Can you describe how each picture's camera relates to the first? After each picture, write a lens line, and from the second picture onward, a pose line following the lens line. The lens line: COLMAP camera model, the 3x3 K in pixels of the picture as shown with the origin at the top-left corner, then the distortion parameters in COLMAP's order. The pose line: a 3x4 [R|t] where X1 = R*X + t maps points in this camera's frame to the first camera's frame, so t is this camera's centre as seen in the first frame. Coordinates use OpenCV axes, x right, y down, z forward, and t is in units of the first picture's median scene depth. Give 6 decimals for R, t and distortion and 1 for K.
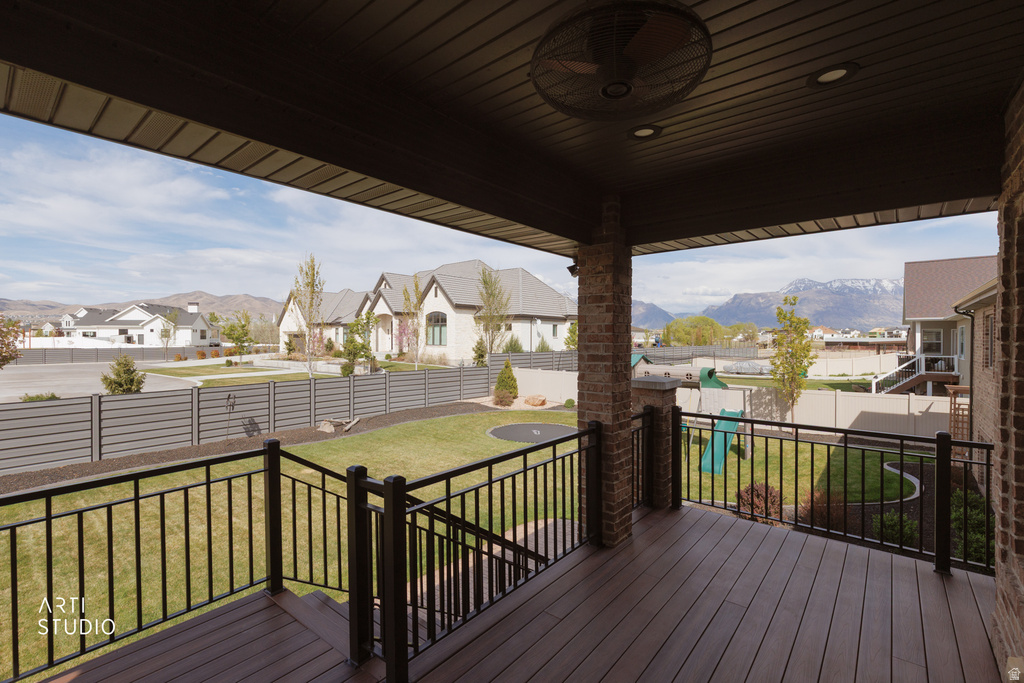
lens RADIAL K [[461.1, 0, 515.2], [0, 461.1, 337.2], [0, 0, 1]] dist [0.004298, -0.000108]
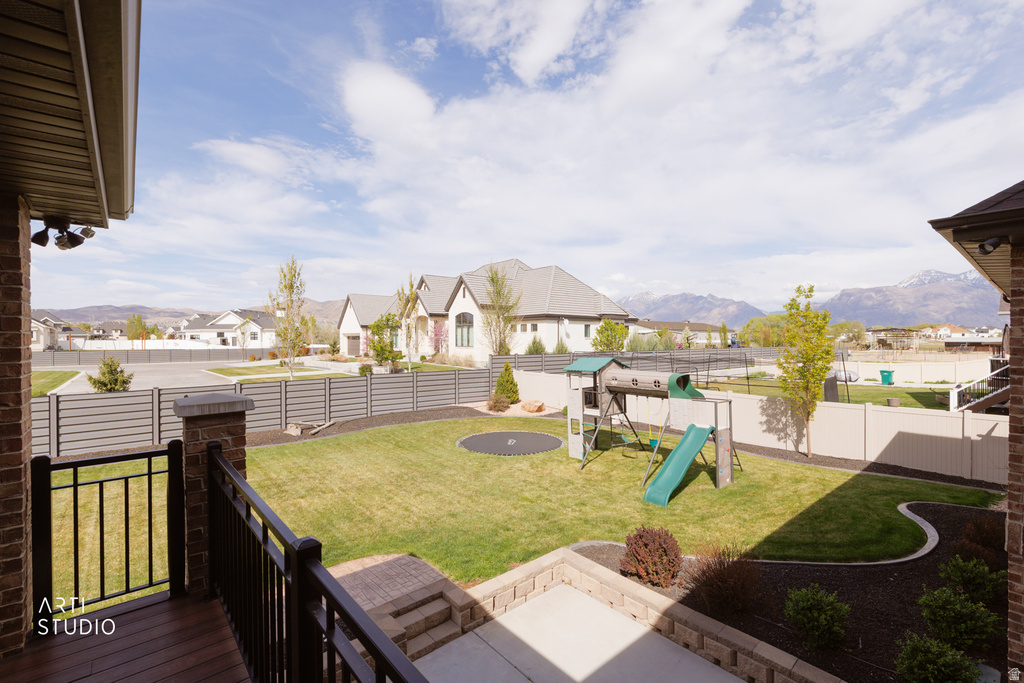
lens RADIAL K [[461.1, 0, 520.0], [0, 461.1, 346.4], [0, 0, 1]] dist [0.004298, -0.000108]
pose [[0.984719, -0.000574, -0.174149, 0.114861], [0.003593, 0.999849, 0.017020, 0.000682], [0.174113, -0.017385, 0.984572, 0.055170]]
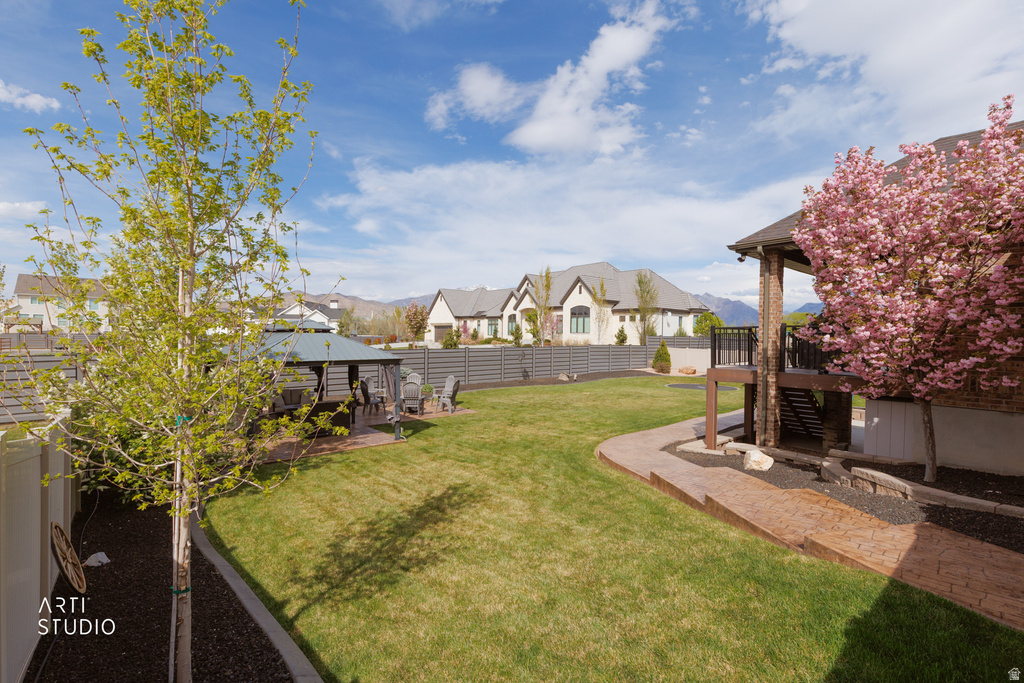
lens RADIAL K [[479.5, 0, 508.5], [0, 479.5, 345.9], [0, 0, 1]] dist [0.025840, 0.000109]
pose [[0.988945, 0.013722, -0.147644, -0.169111], [-0.010882, 0.999740, 0.020025, 0.028542], [0.147880, -0.018197, 0.988838, -0.292517]]
